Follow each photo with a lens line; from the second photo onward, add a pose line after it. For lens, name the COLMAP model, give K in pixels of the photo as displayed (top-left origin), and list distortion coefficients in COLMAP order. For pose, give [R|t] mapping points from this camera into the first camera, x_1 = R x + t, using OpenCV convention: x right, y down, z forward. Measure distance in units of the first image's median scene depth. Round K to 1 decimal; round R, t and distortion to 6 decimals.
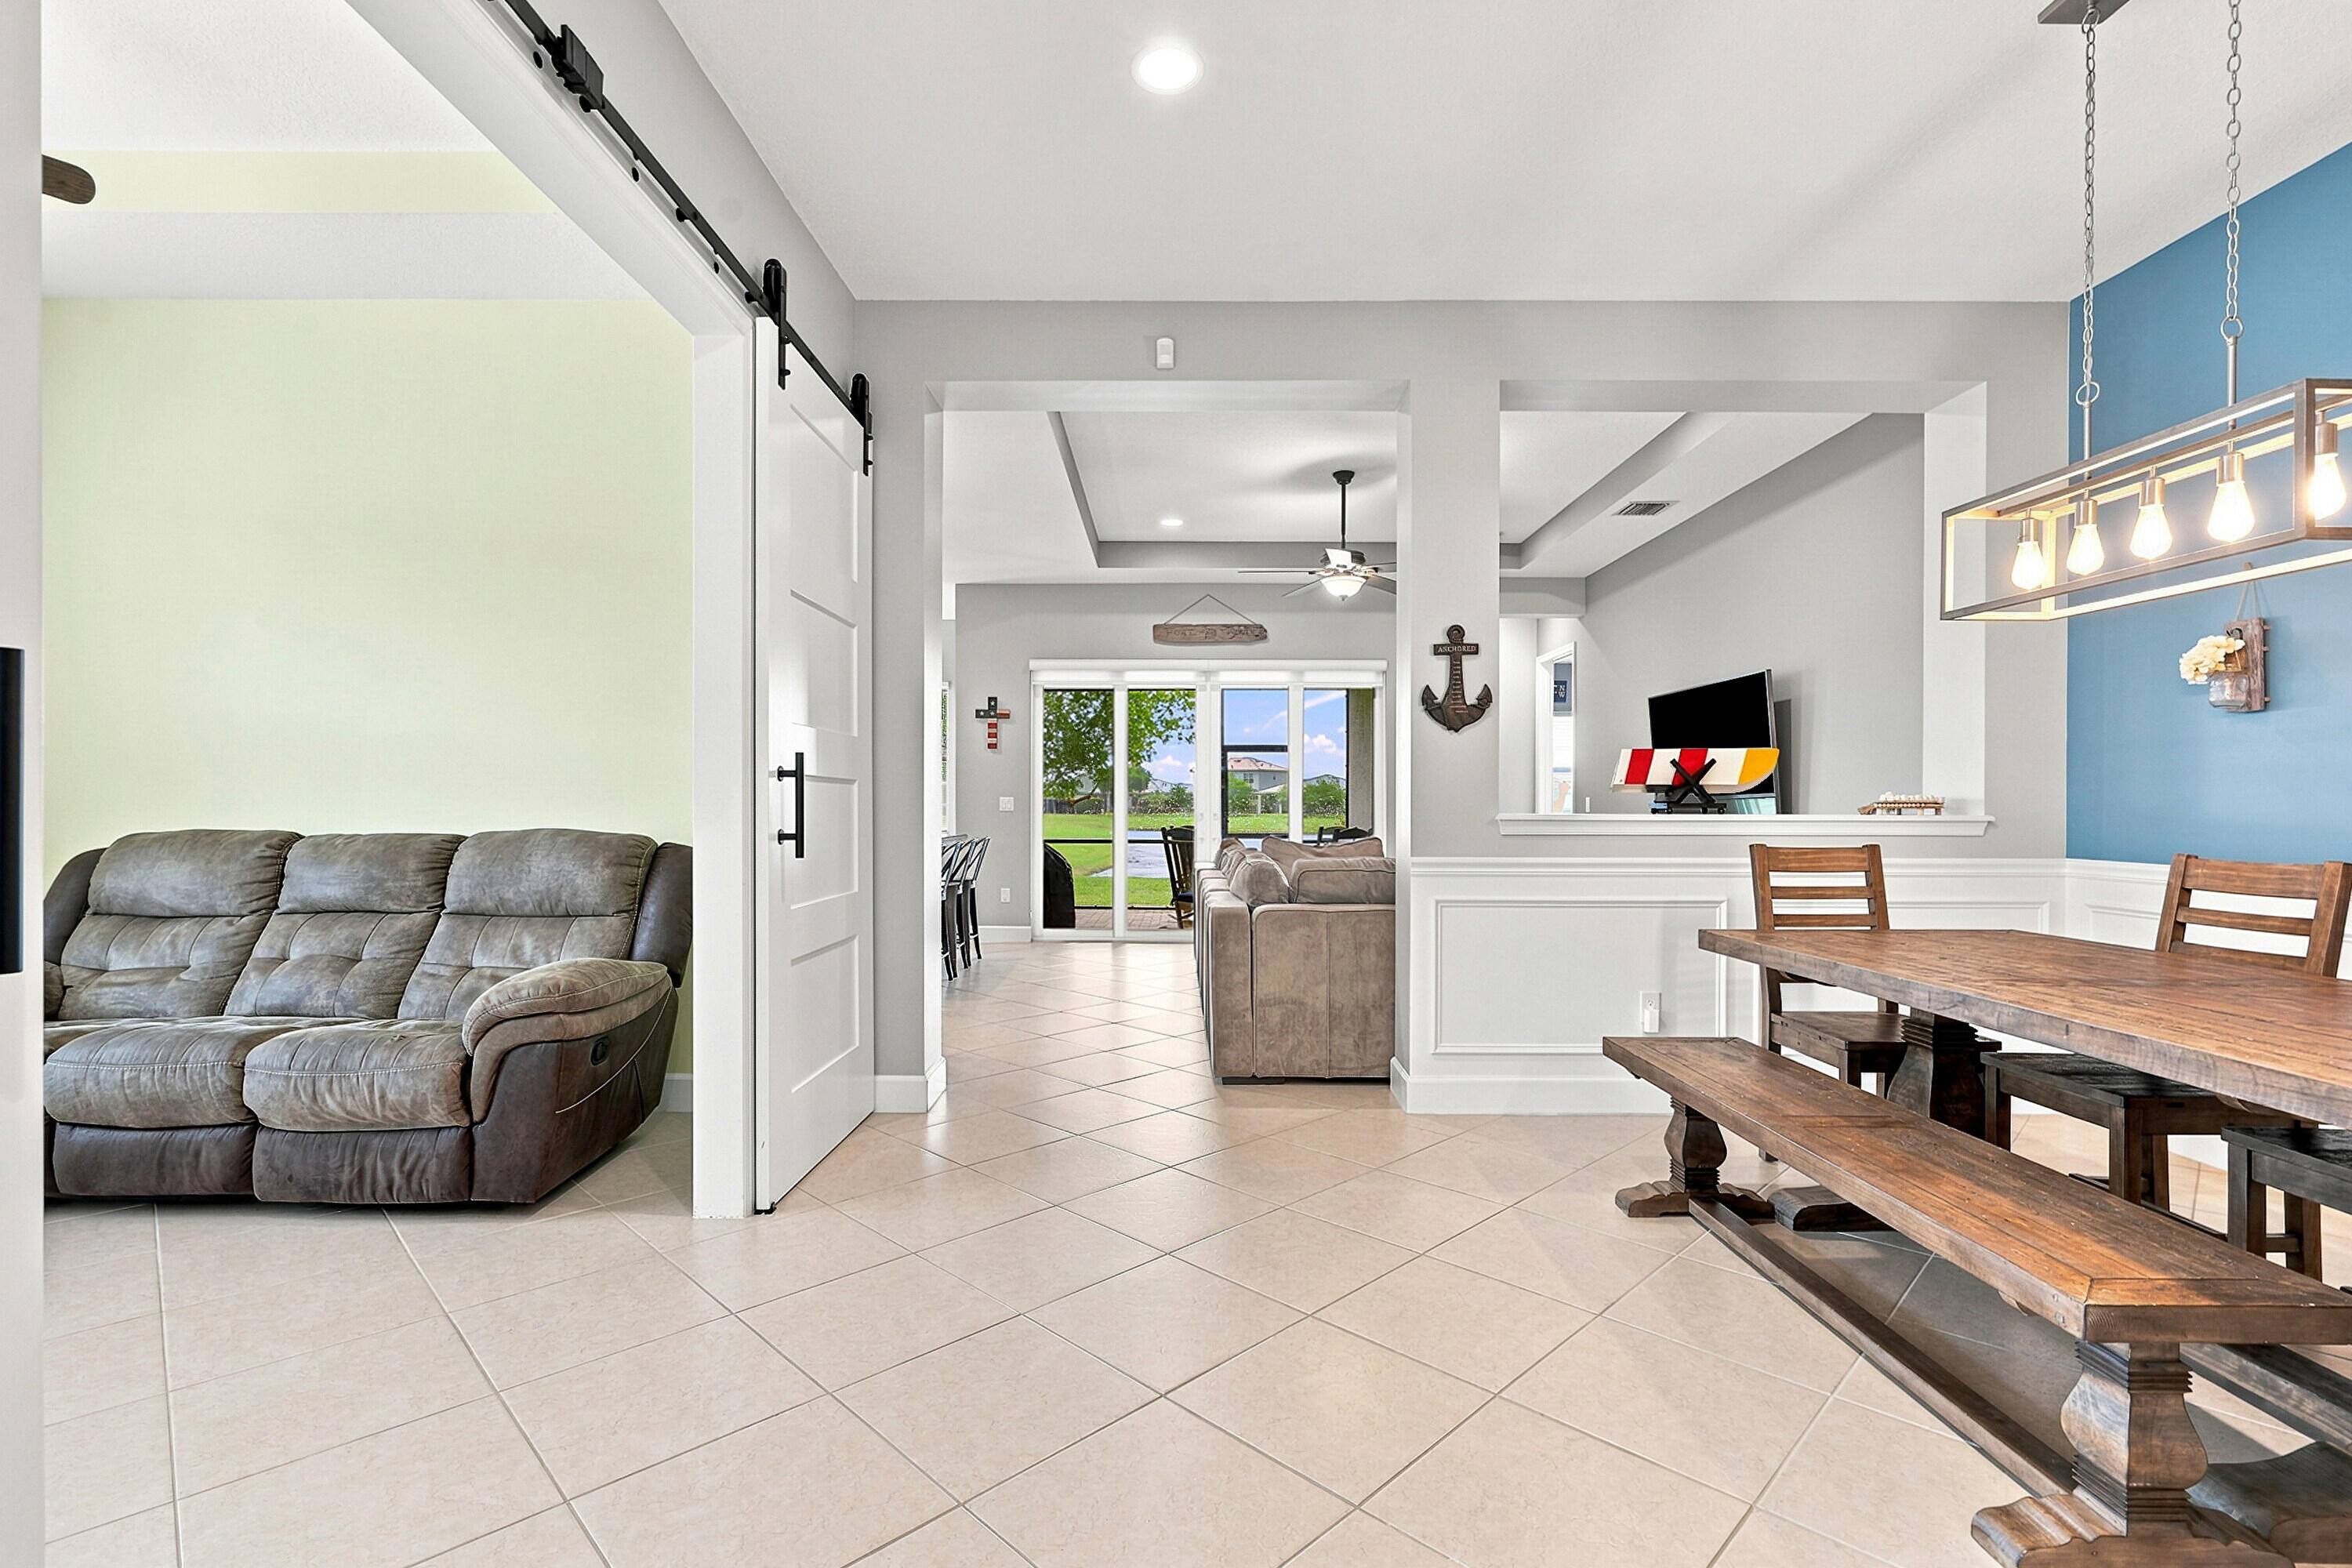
lens RADIAL K [[1081.2, 0, 1186.7], [0, 1081.2, 798.8], [0, 0, 1]] dist [-0.005871, 0.004215]
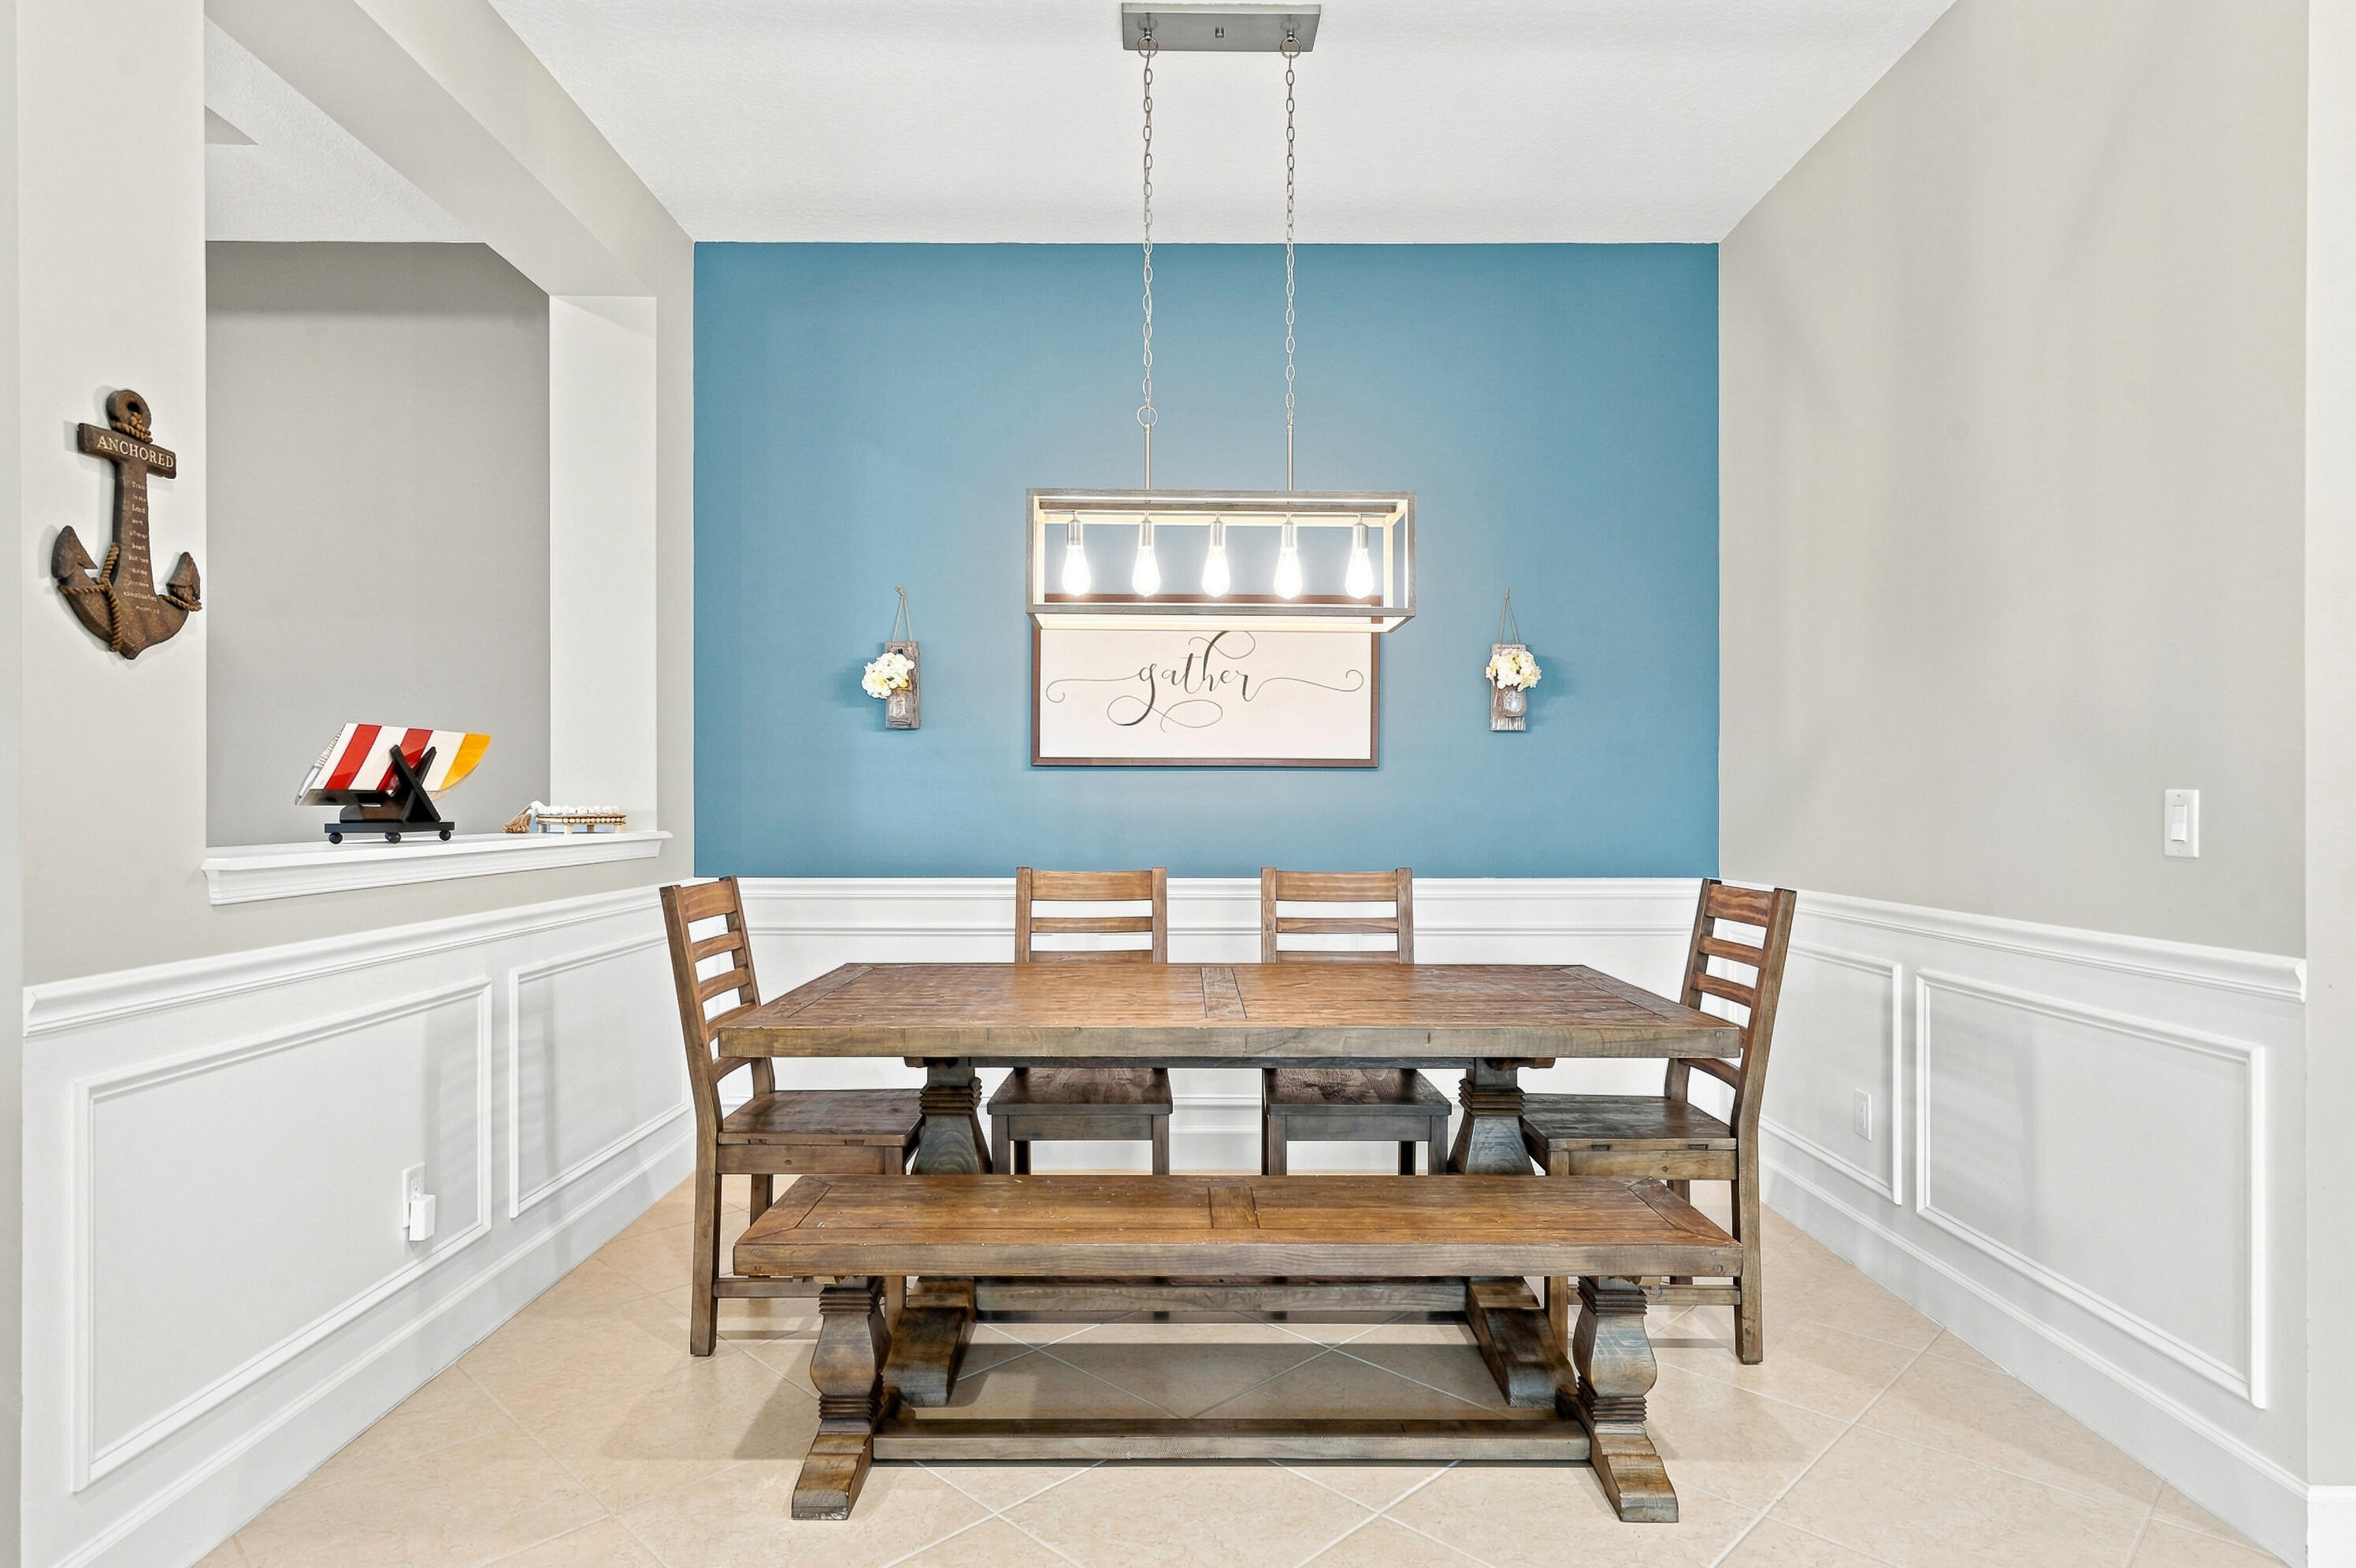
lens RADIAL K [[1291.2, 0, 1171.2], [0, 1291.2, 801.2], [0, 0, 1]] dist [0.008247, -0.002216]
pose [[0.000131, -0.002493, 0.999997, -0.103215], [-0.005552, 0.999981, 0.002493, -0.005238], [-0.999985, -0.005553, 0.000117, 0.271358]]
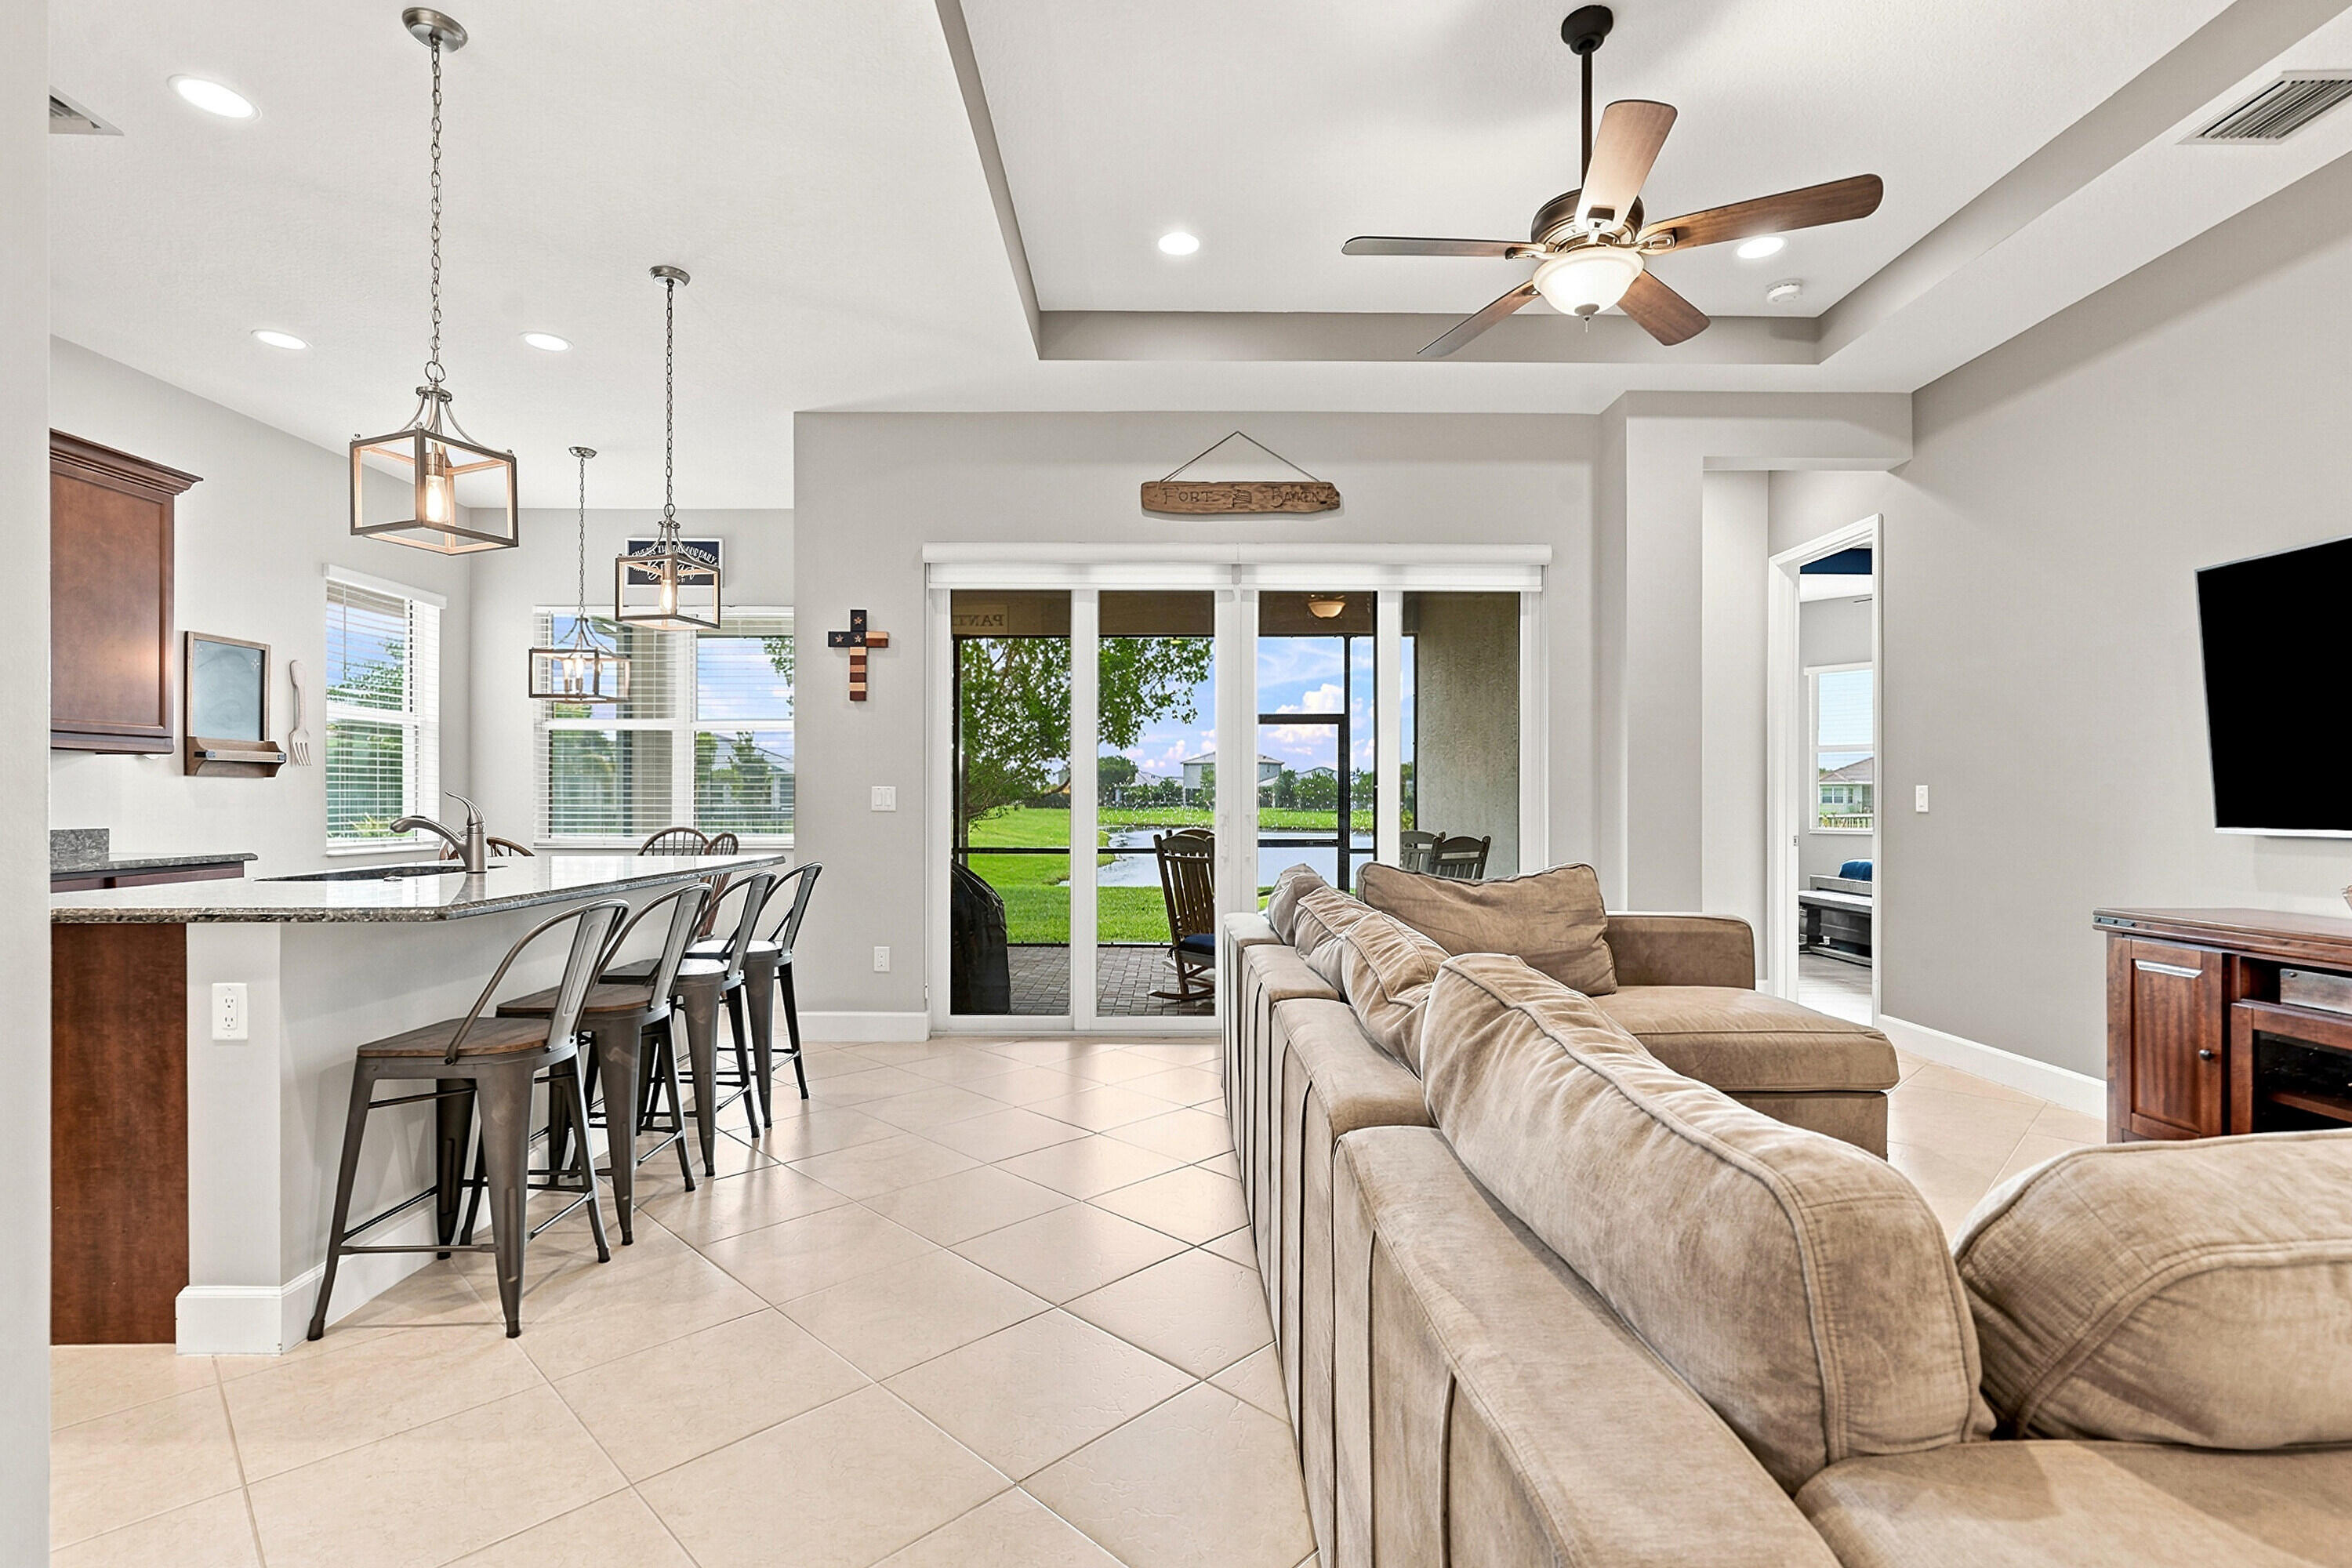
lens RADIAL K [[1081.2, 0, 1170.9], [0, 1081.2, 795.6], [0, 0, 1]] dist [-0.005871, 0.004215]
pose [[0.999993, -0.000209, -0.003799, -0.013281], [0.000221, 0.999995, 0.003156, 0.001730], [0.003798, -0.003157, 0.999988, 0.432793]]
